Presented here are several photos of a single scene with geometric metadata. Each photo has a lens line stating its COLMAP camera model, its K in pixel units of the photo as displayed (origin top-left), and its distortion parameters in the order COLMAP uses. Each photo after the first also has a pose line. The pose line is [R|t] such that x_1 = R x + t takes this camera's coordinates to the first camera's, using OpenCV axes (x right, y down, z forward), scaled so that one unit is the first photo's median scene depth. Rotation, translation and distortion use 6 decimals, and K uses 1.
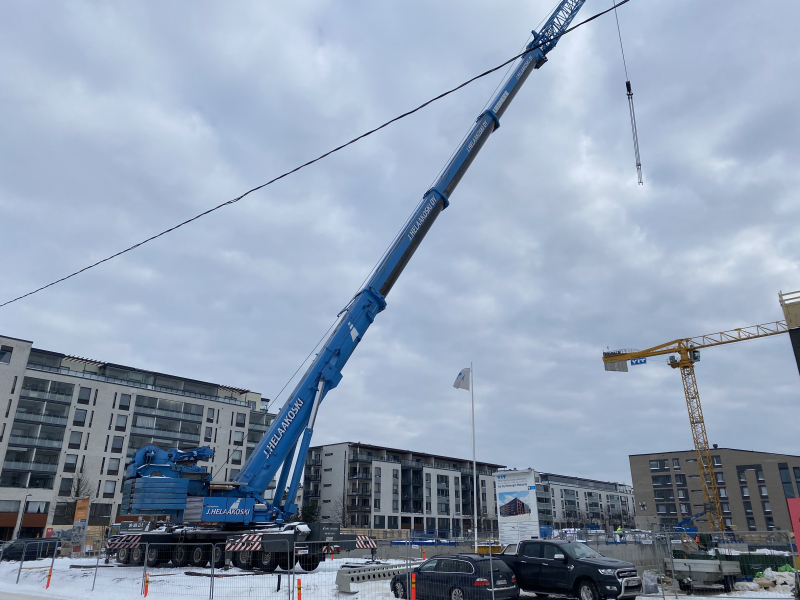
lens RADIAL K [[606.8, 0, 401.5], [0, 606.8, 298.7], [0, 0, 1]] dist [0.034792, -0.031944]
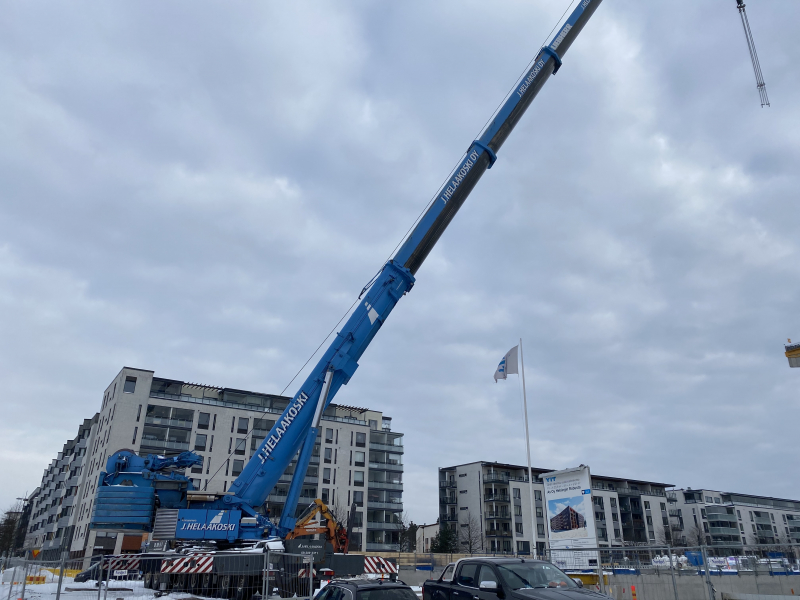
lens RADIAL K [[606.8, 0, 403.3], [0, 606.8, 300.2], [0, 0, 1]] dist [0.034792, -0.031944]
pose [[0.962847, -0.099614, -0.251004, 0.082396], [0.089958, 0.994706, -0.049683, 0.038549], [0.254624, 0.025257, 0.966710, 0.090655]]
